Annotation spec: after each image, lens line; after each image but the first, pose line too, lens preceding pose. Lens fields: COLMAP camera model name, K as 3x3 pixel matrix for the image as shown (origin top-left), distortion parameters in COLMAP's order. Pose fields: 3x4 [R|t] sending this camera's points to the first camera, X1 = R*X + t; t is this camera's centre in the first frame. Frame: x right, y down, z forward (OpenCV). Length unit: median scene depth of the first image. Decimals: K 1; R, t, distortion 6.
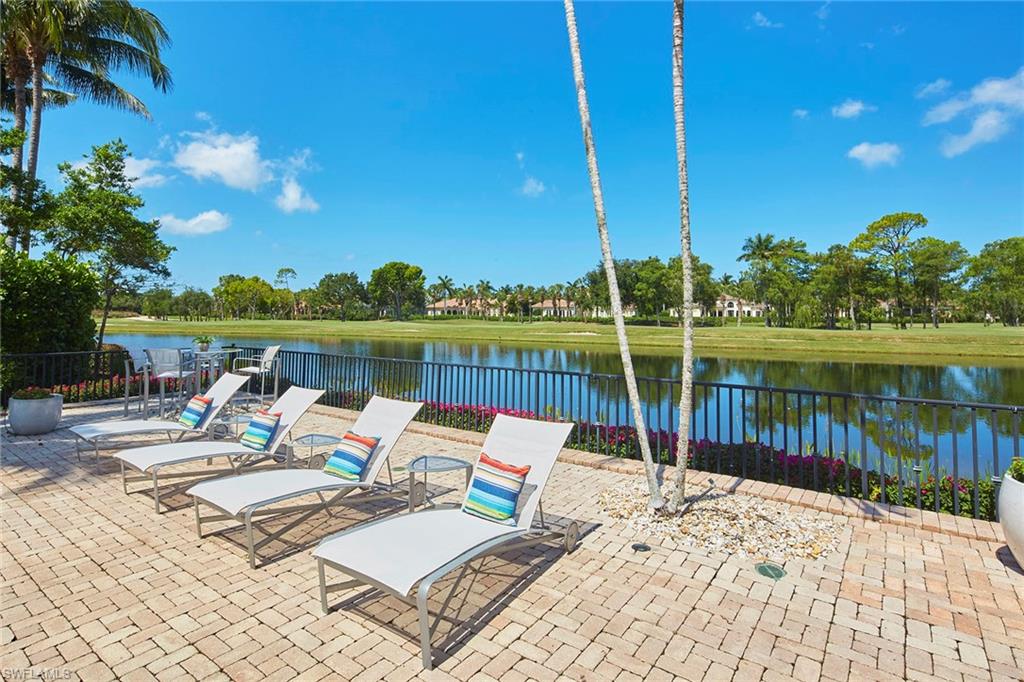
lens RADIAL K [[527.9, 0, 465.7], [0, 527.9, 318.7], [0, 0, 1]] dist [-0.001035, 0.000632]
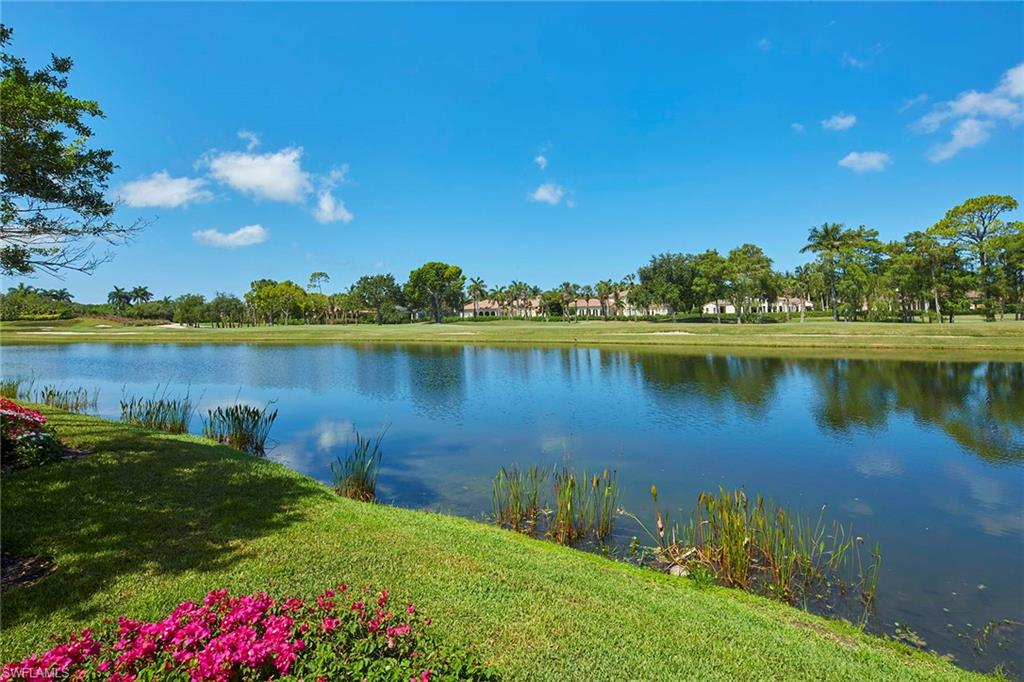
lens RADIAL K [[503.5, 0, 506.5], [0, 503.5, 295.8], [0, 0, 1]] dist [-0.001062, 0.000767]
pose [[0.999472, -0.018268, 0.026886, -0.037142], [0.019537, 0.998669, -0.047735, 0.000659], [-0.025978, 0.048235, 0.998498, 0.113052]]
